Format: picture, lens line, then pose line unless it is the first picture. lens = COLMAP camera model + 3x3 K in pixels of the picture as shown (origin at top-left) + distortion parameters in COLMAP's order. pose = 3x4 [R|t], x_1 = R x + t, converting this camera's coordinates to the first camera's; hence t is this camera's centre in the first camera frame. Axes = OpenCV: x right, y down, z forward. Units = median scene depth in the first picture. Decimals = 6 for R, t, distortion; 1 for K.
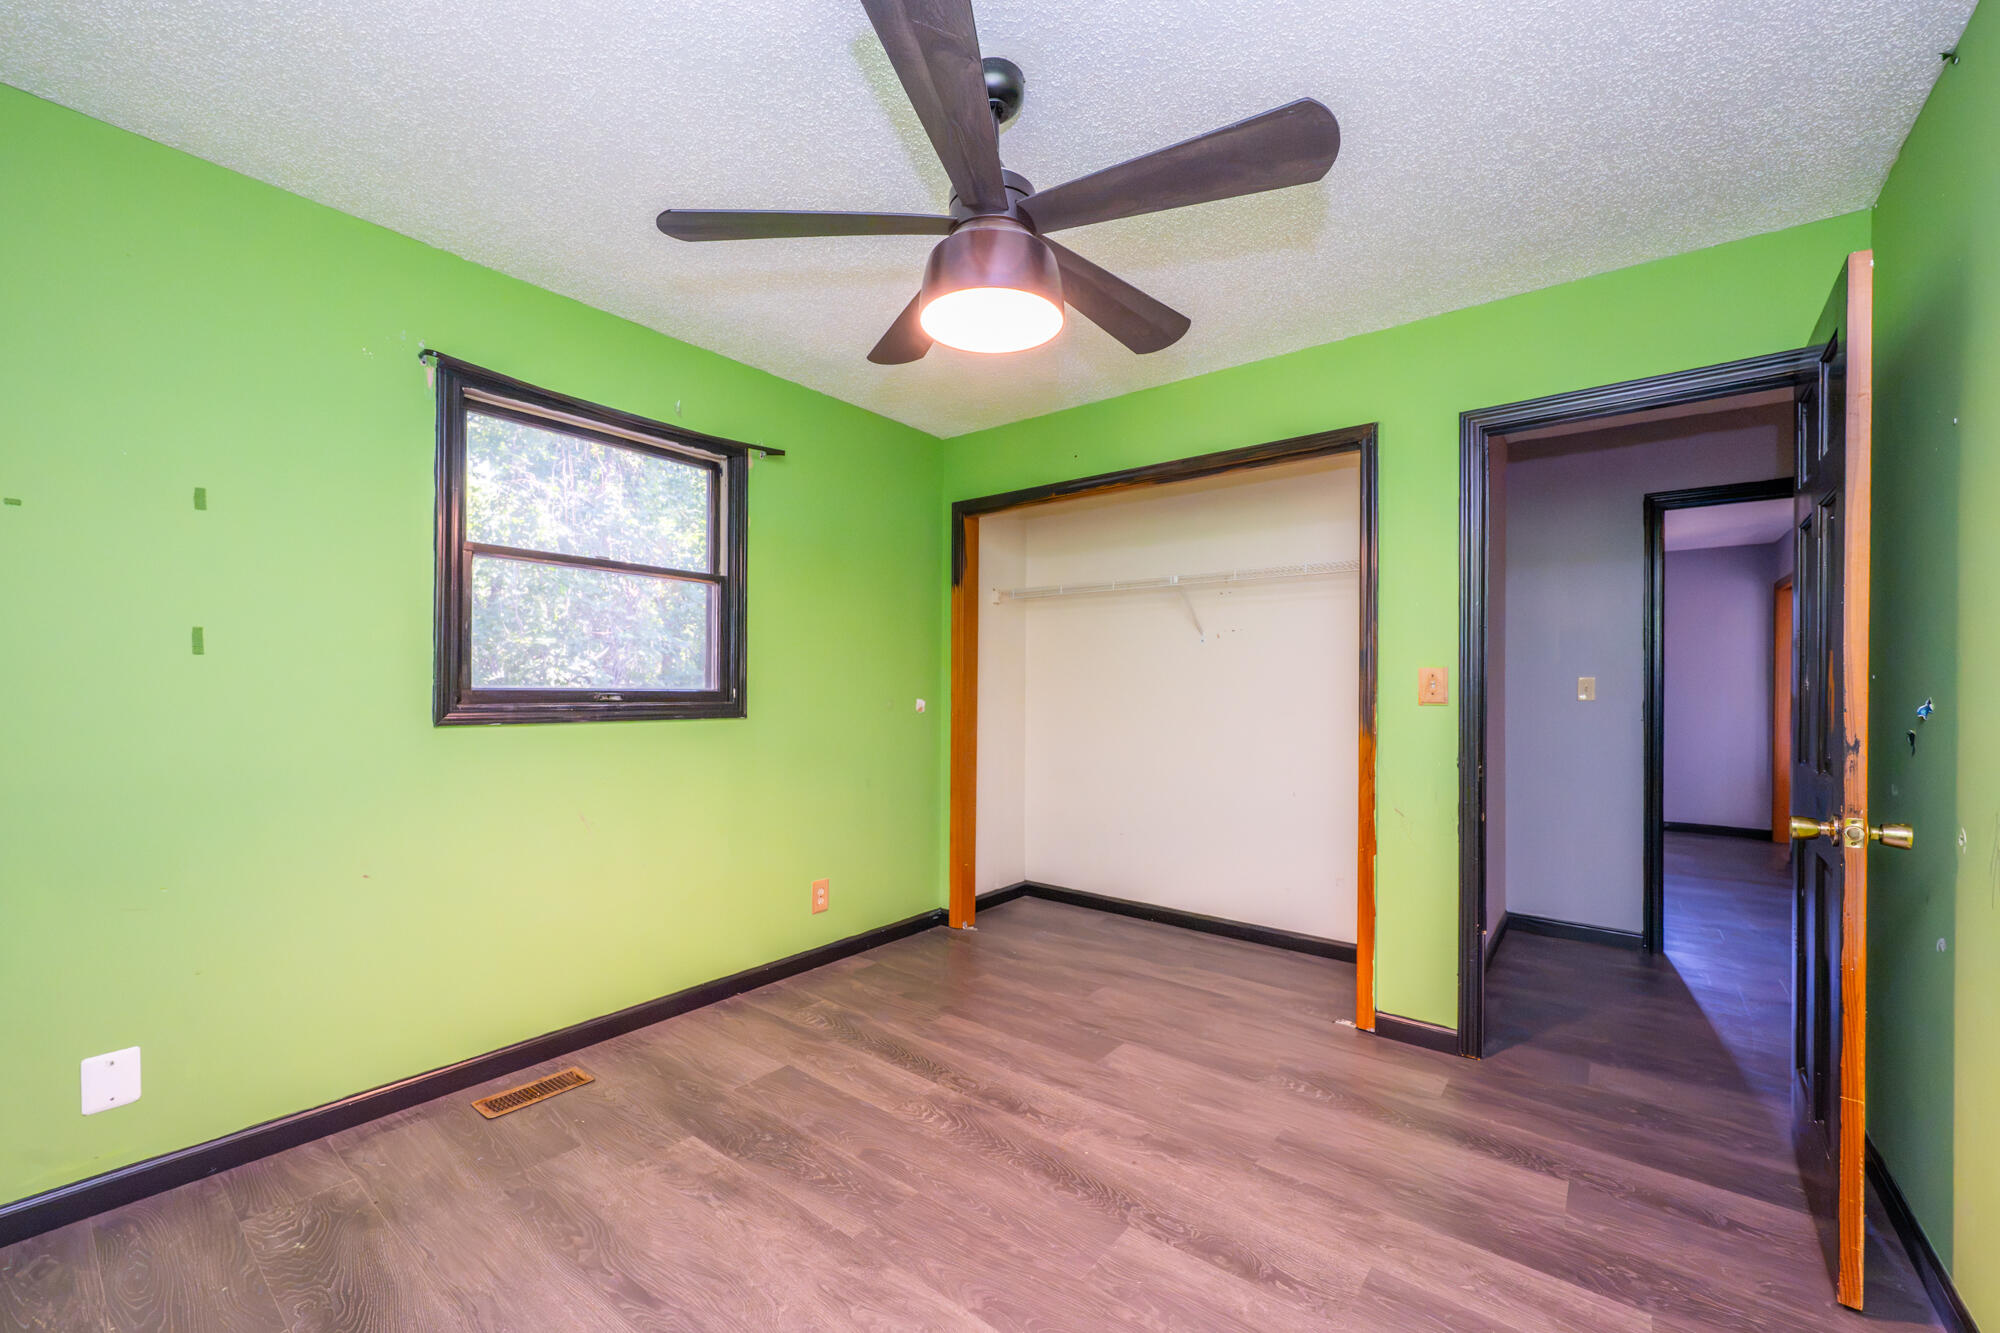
lens RADIAL K [[791.3, 0, 1000.0], [0, 791.3, 666.5], [0, 0, 1]] dist [0.001820, 0.000145]
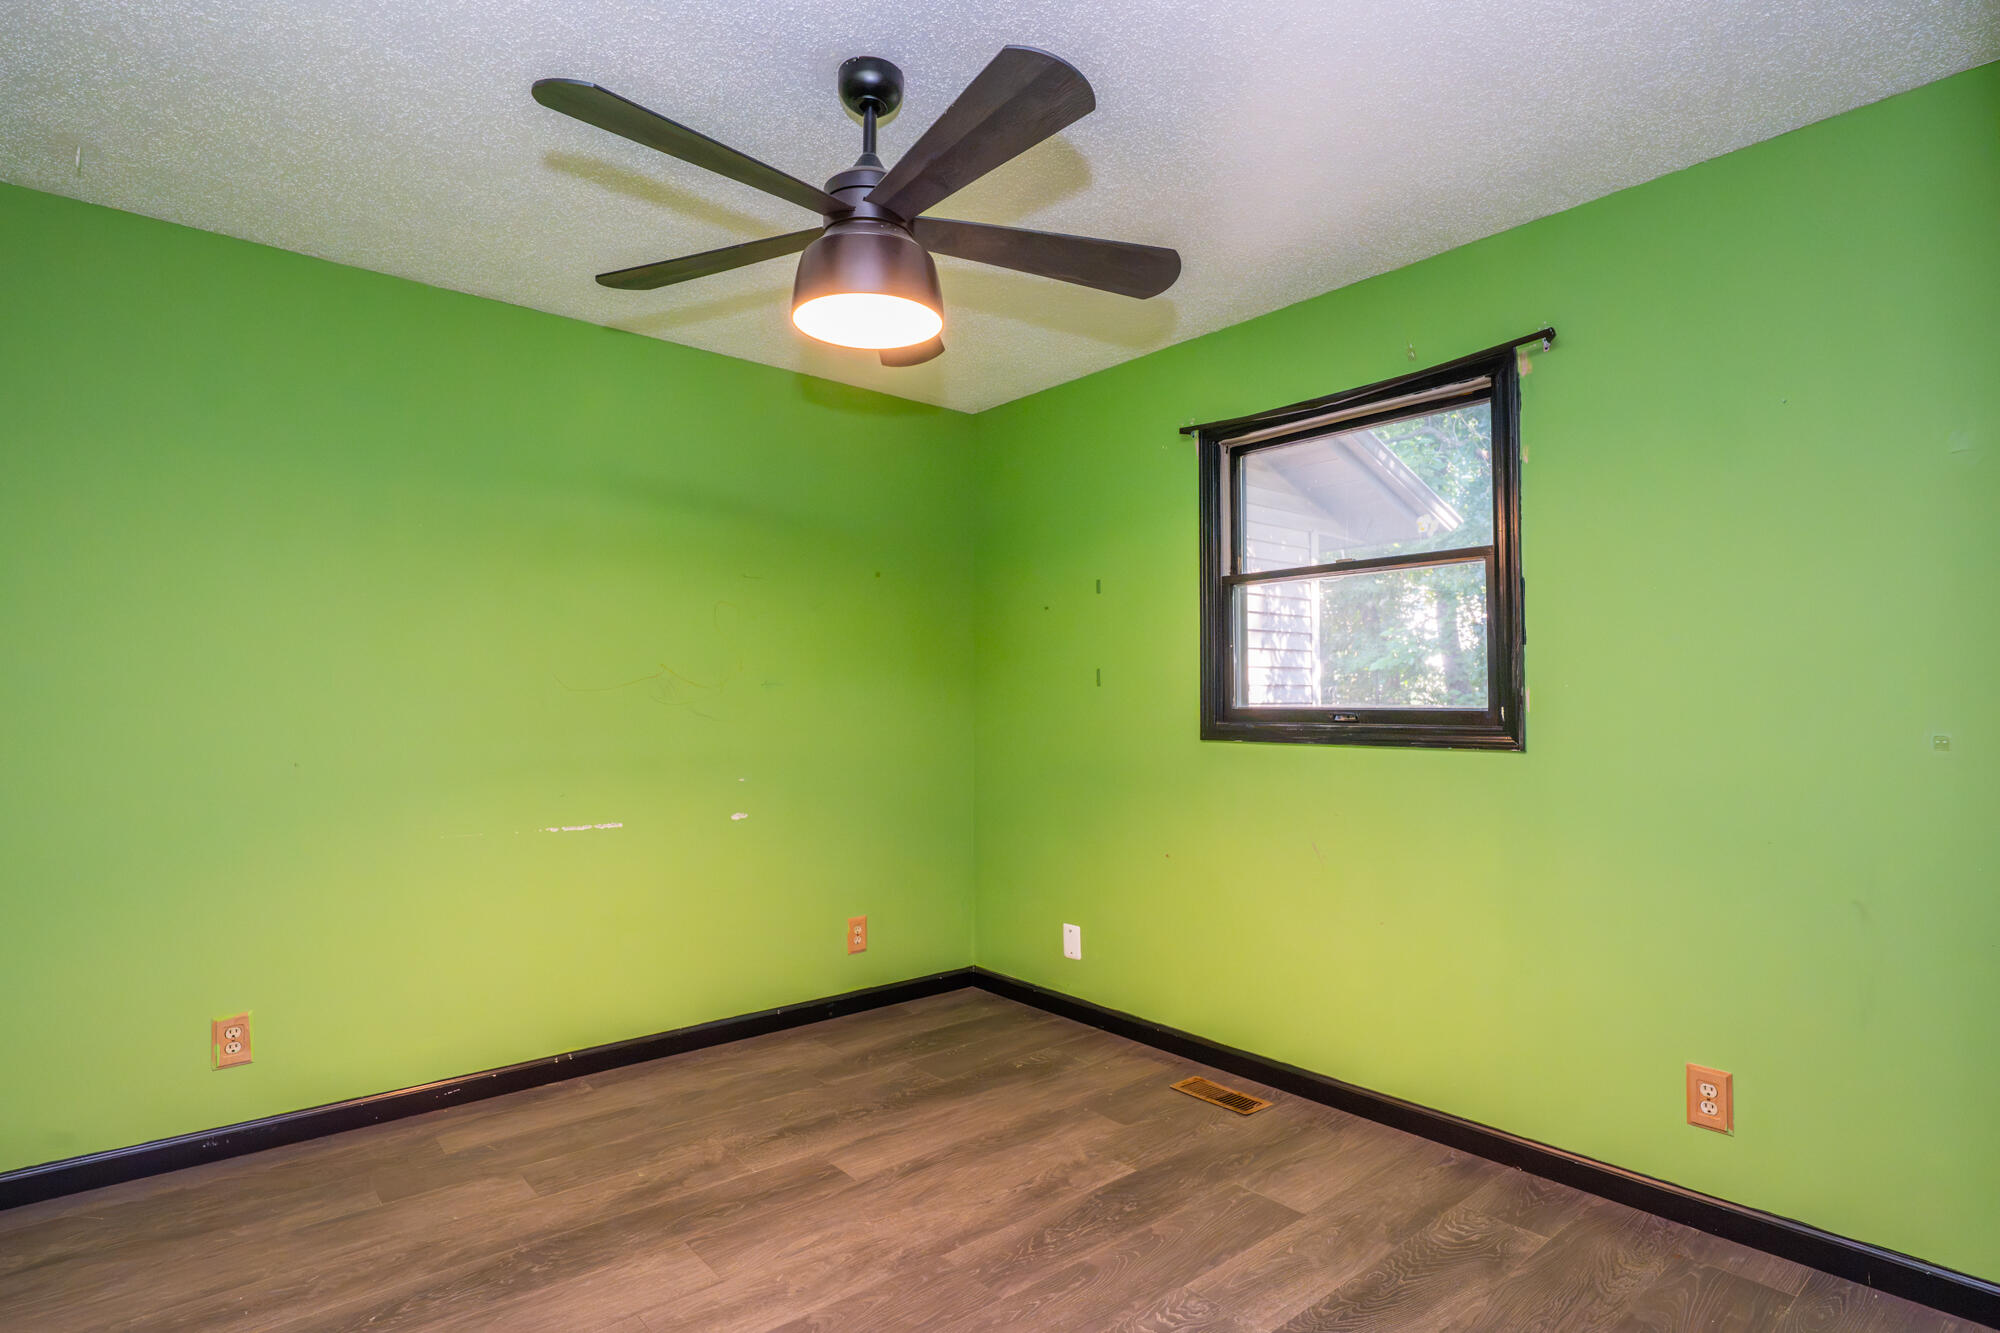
lens RADIAL K [[1018.0, 0, 1001.1], [0, 1018.0, 654.0], [0, 0, 1]] dist [-0.001280, -0.000049]
pose [[-0.202980, -0.058705, -0.977421, 0.780558], [0.024600, 0.997580, -0.065025, 0.036741], [0.978874, -0.037243, -0.201045, 0.970051]]
